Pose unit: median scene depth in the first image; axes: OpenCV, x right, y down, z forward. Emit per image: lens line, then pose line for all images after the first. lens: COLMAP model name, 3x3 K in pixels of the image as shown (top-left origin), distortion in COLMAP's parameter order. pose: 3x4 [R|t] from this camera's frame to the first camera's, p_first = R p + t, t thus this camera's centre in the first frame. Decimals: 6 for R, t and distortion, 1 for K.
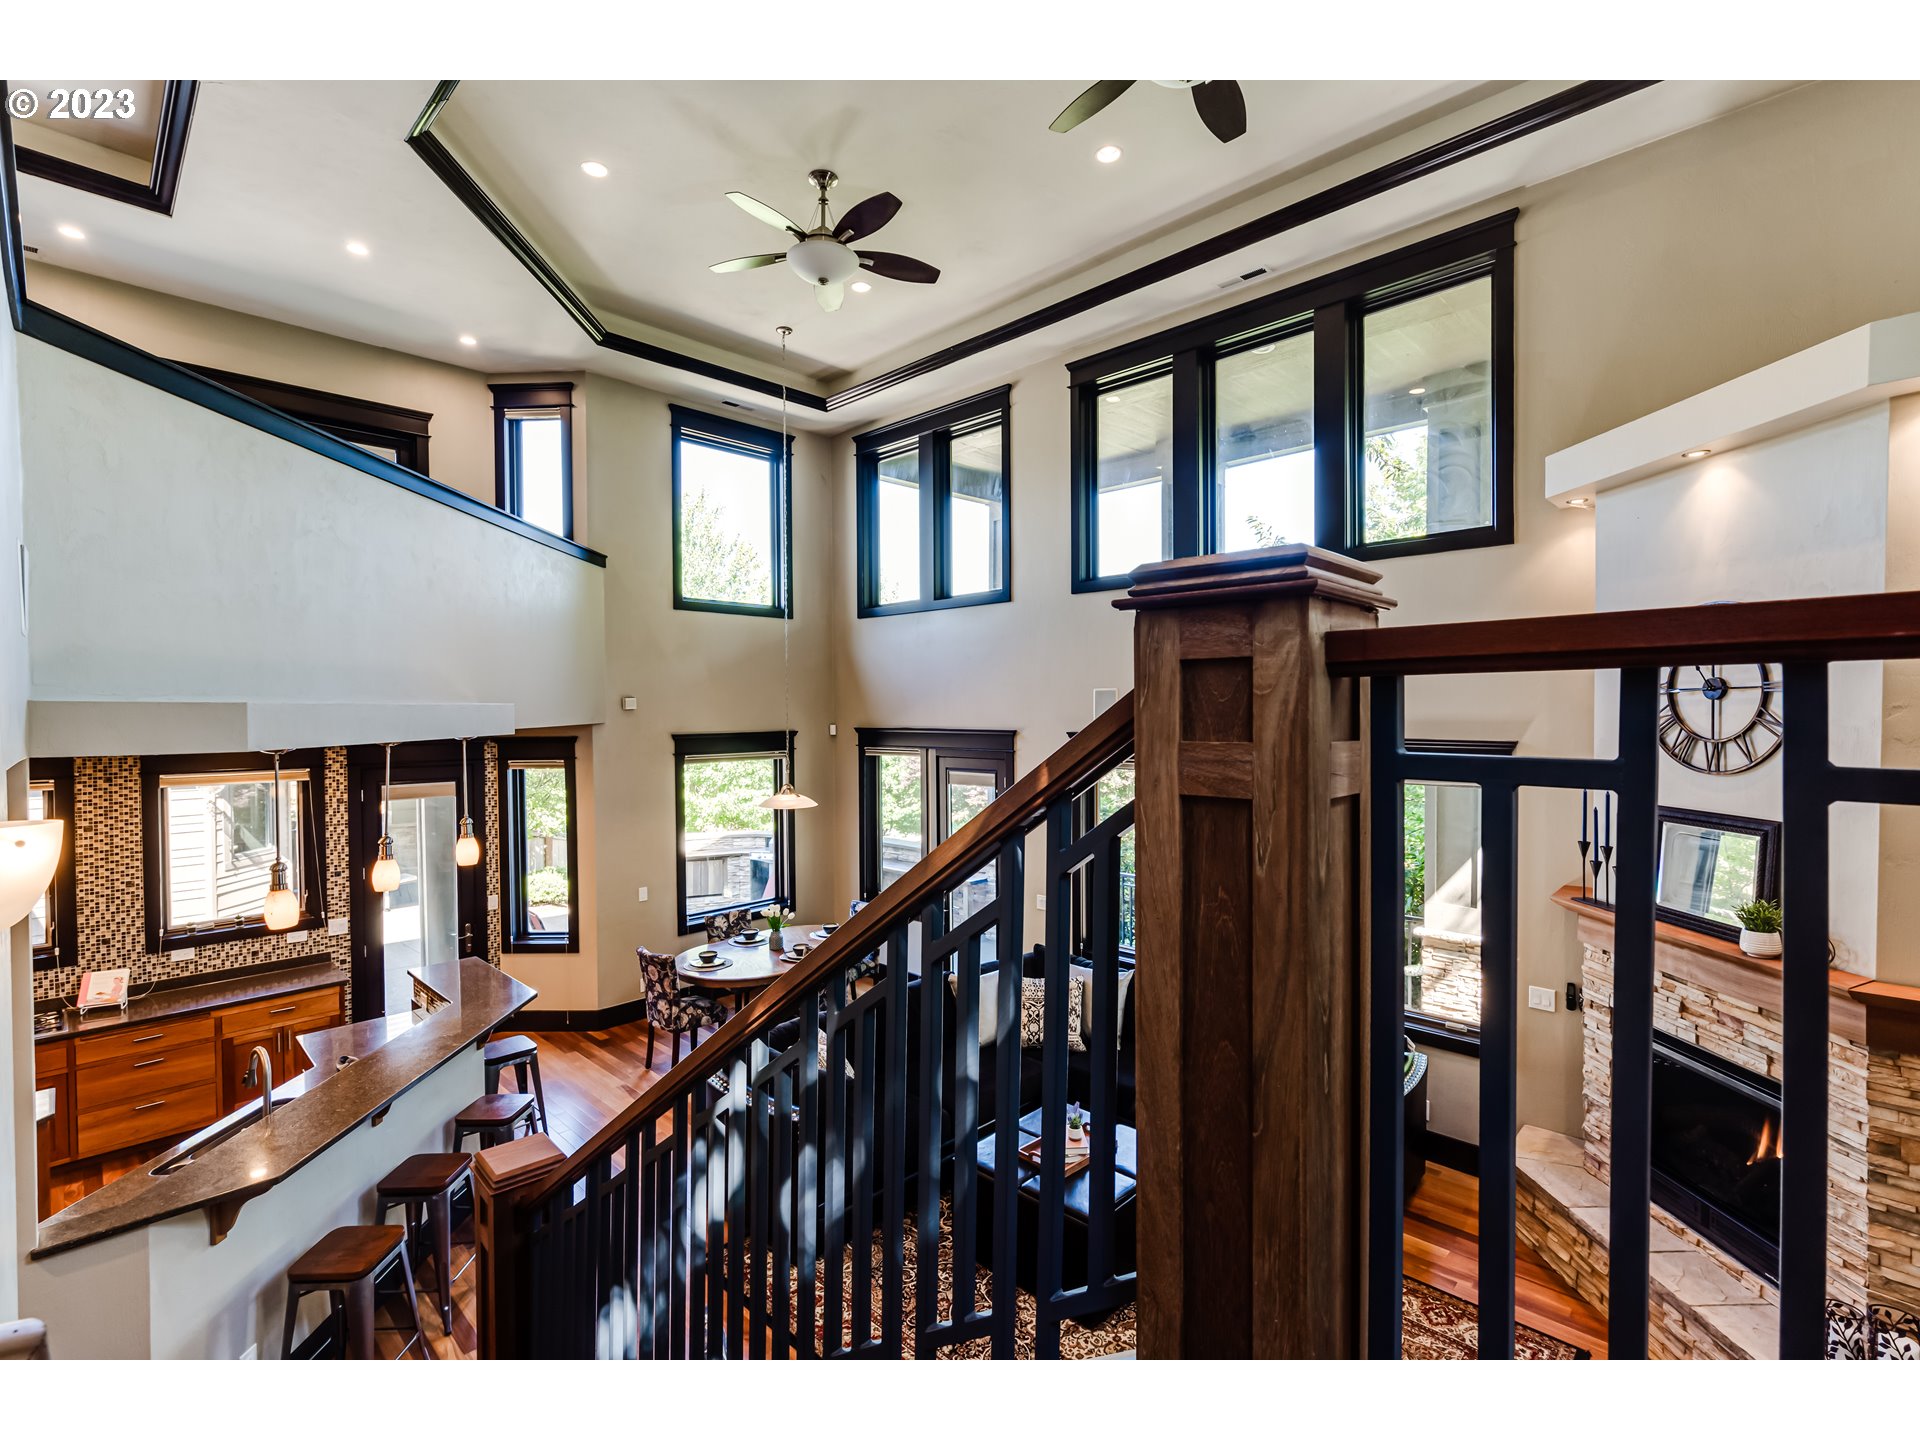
lens RADIAL K [[870.9, 0, 959.4], [0, 870.9, 726.7], [0, 0, 1]] dist [-0.001815, 0.000811]
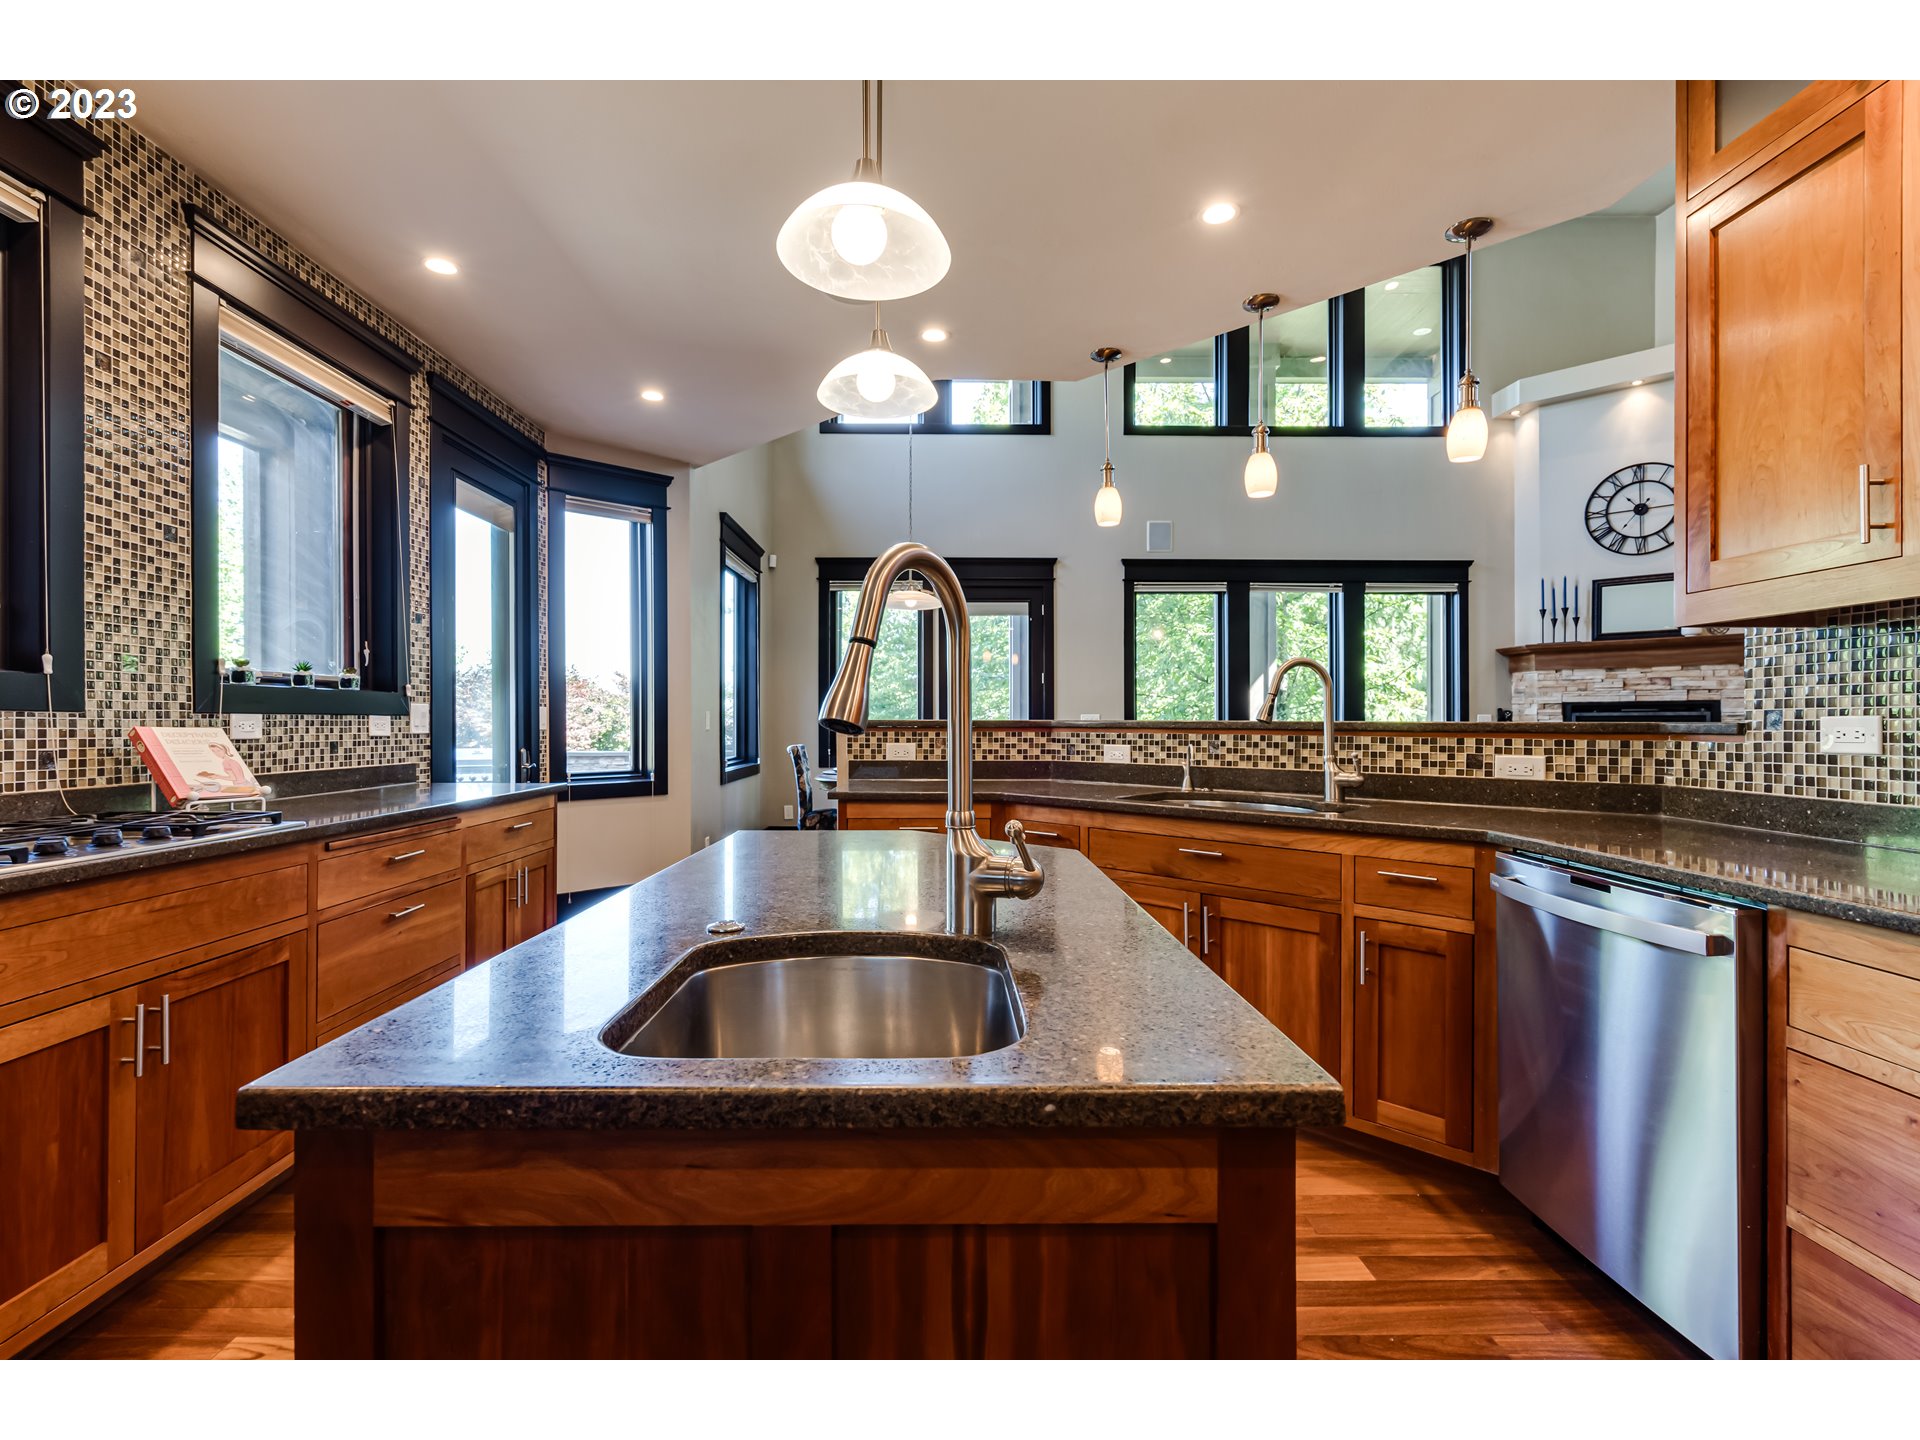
lens RADIAL K [[885.0, 0, 952.4], [0, 885.0, 721.7], [0, 0, 1]] dist [0.007659, 0.000924]
pose [[0.707989, 0.006596, 0.706192, -1.181395], [0.010726, 0.999741, -0.020092, 0.336325], [-0.706142, 0.021800, 0.707735, 0.535865]]
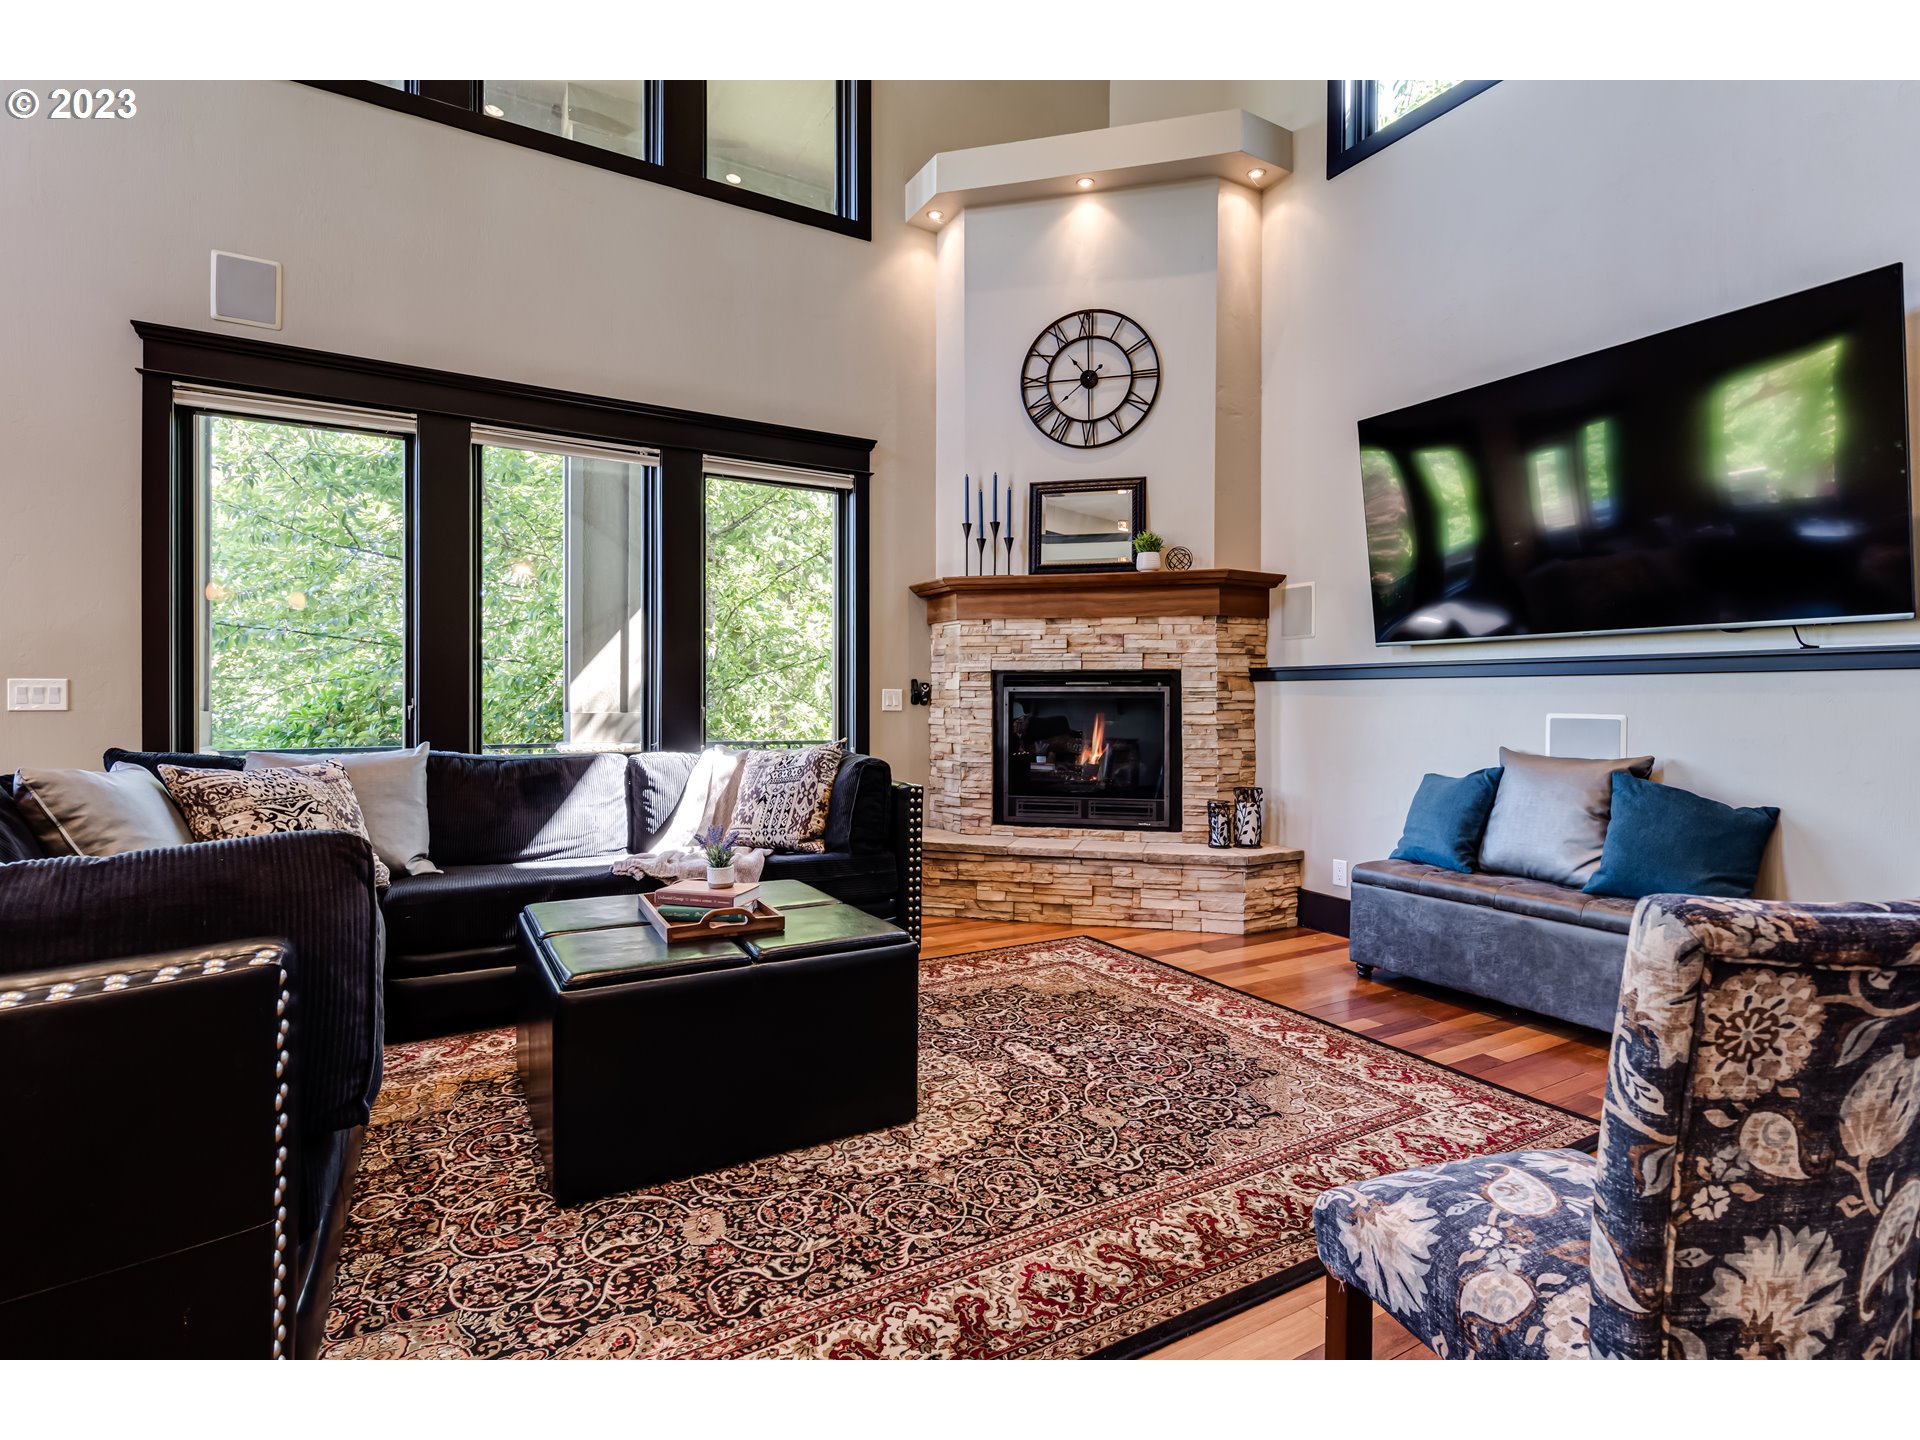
lens RADIAL K [[942.1, 0, 958.4], [0, 942.1, 708.1], [0, 0, 1]] dist [-0.009950, 0.000492]
pose [[0.276630, 0.002503, 0.960973, -0.362612], [0.014236, 0.999876, -0.006702, 0.331845], [-0.960871, 0.015534, 0.276560, 0.624512]]
